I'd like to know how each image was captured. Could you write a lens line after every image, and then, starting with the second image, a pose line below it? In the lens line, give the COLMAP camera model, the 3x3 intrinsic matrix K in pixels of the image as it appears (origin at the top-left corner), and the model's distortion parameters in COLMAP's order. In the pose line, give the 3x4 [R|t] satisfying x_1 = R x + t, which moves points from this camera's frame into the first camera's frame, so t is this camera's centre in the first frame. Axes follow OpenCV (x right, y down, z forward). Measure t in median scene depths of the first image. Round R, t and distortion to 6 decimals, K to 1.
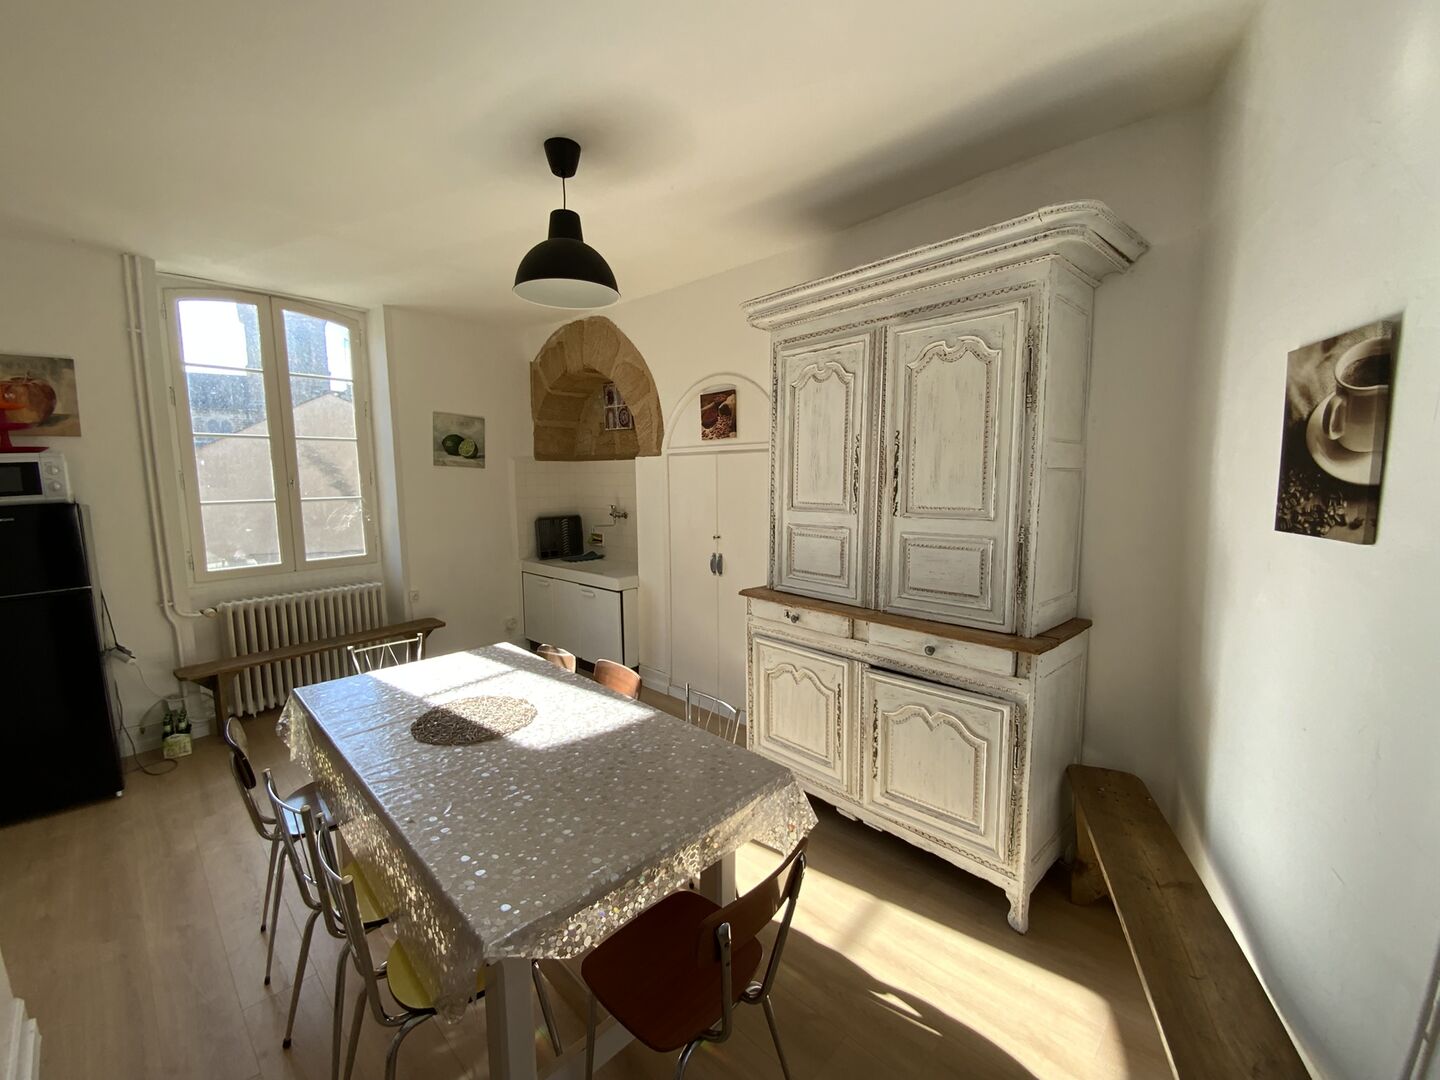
lens RADIAL K [[584.3, 0, 724.5], [0, 584.3, 541.5], [0, 0, 1]] dist [0.060652, -0.043067]
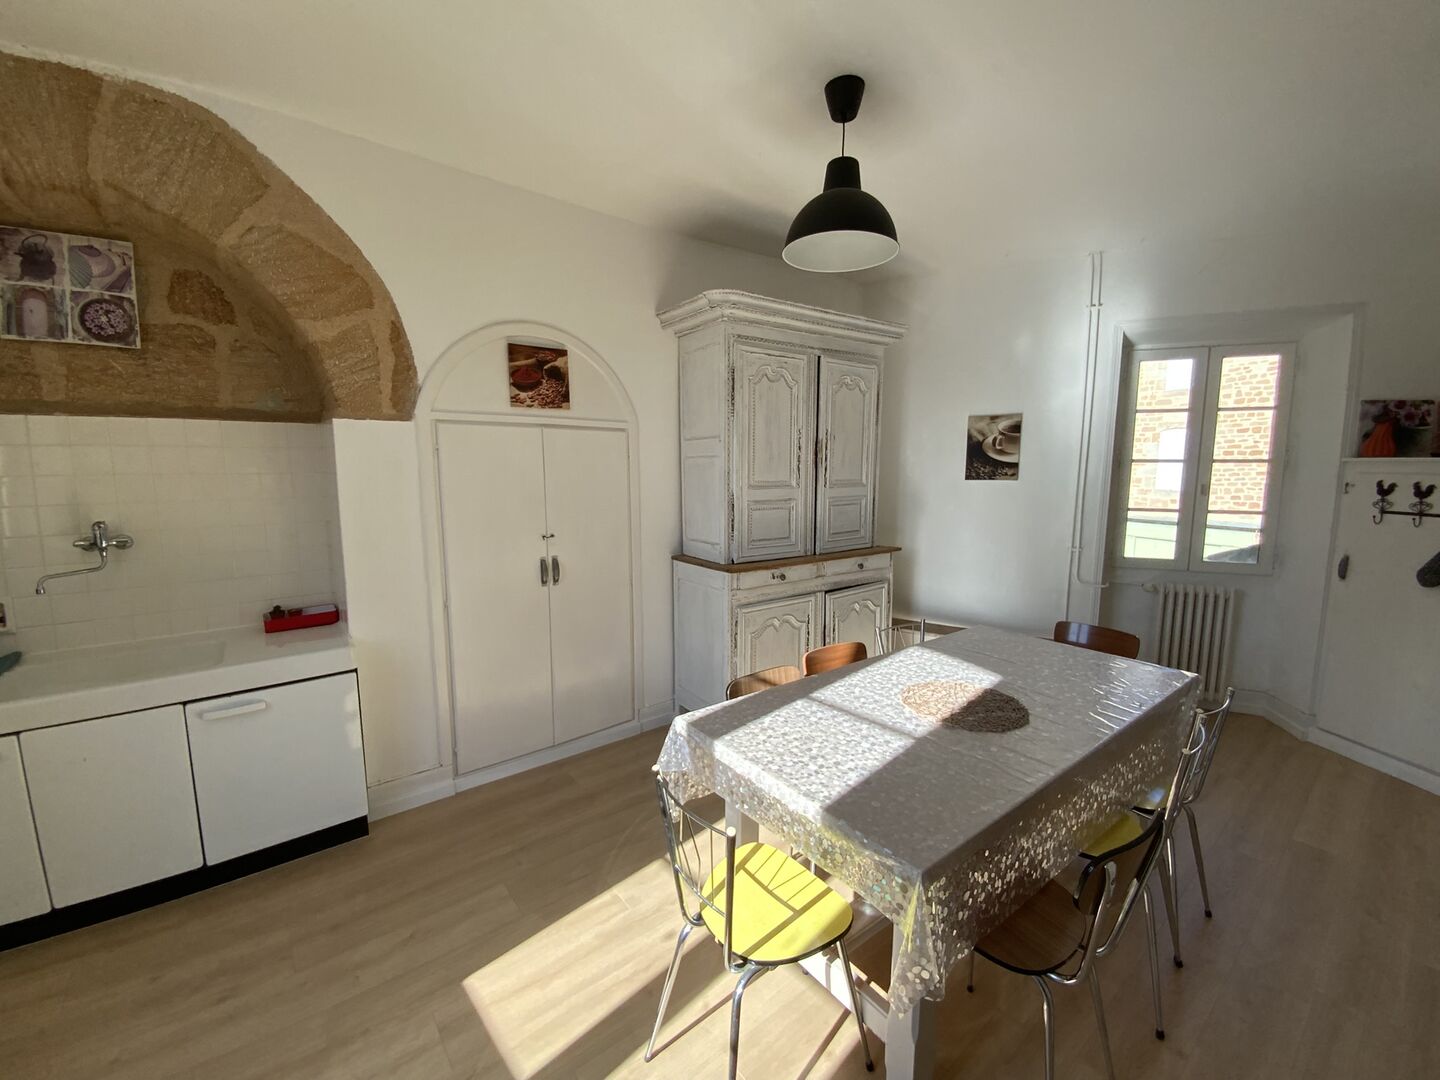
lens RADIAL K [[584.3, 0, 724.5], [0, 584.3, 541.5], [0, 0, 1]] dist [0.060652, -0.043067]
pose [[0.127702, -0.123322, 0.984116, -1.146607], [0.108109, 0.988058, 0.109788, -0.091820], [-0.985903, 0.092372, 0.139509, 1.005831]]
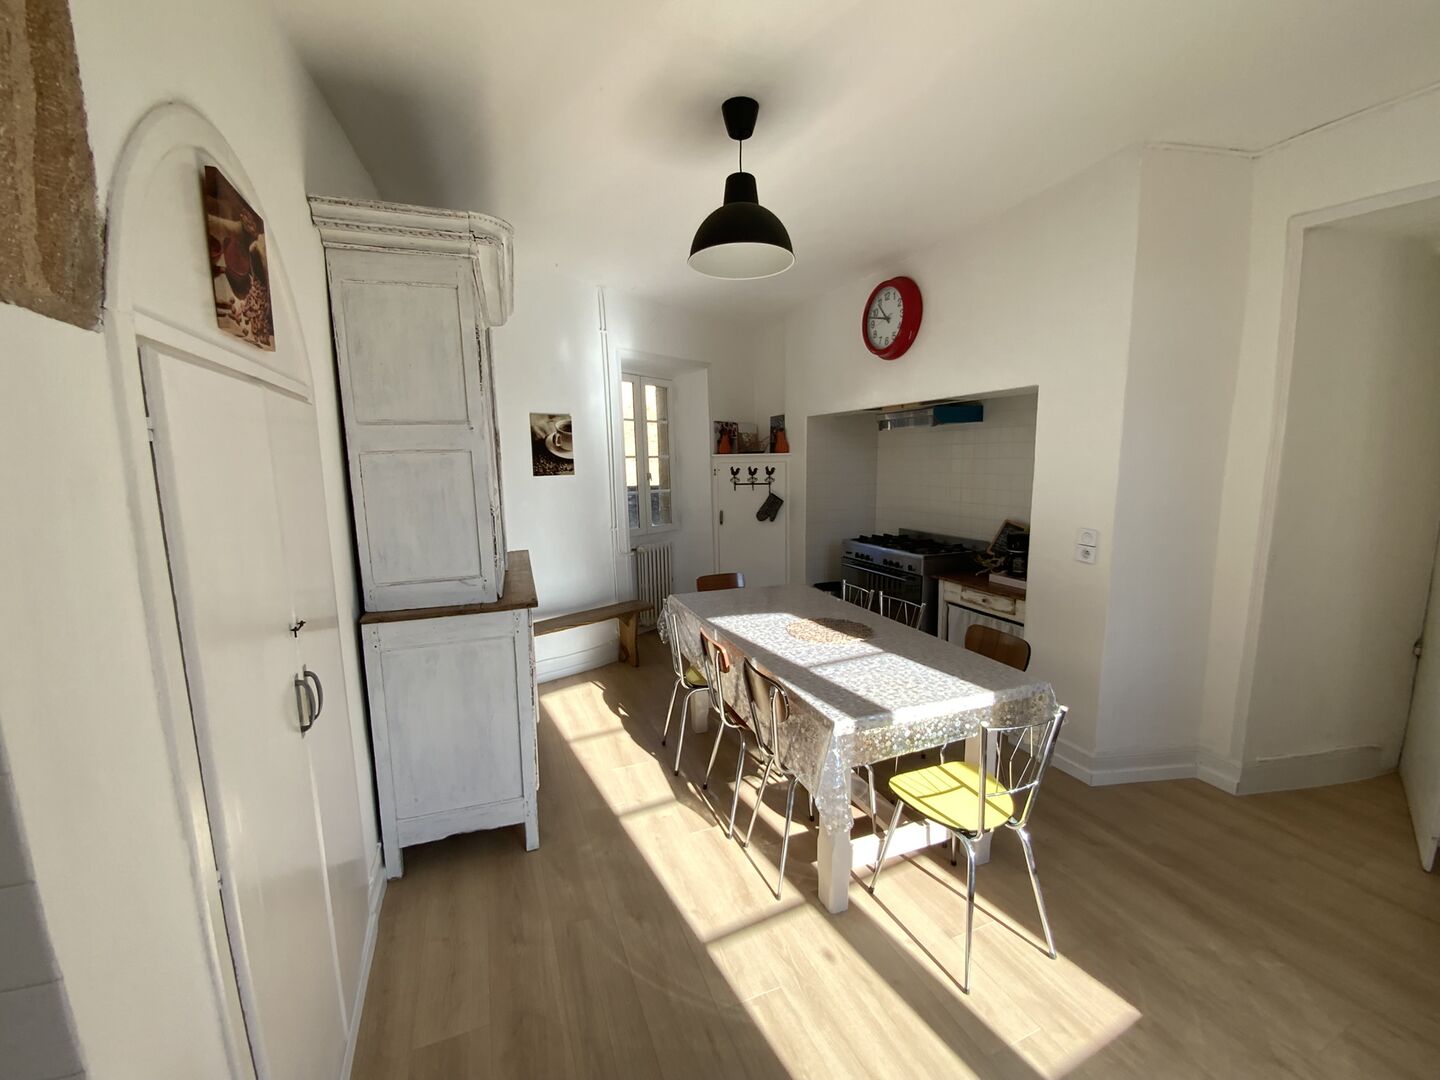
lens RADIAL K [[584.3, 0, 724.5], [0, 584.3, 541.5], [0, 0, 1]] dist [0.060652, -0.043067]
pose [[-0.916016, -0.042138, 0.398922, -0.597570], [0.060702, 0.968455, 0.241682, -0.195485], [-0.396522, 0.245600, -0.884563, 1.834588]]
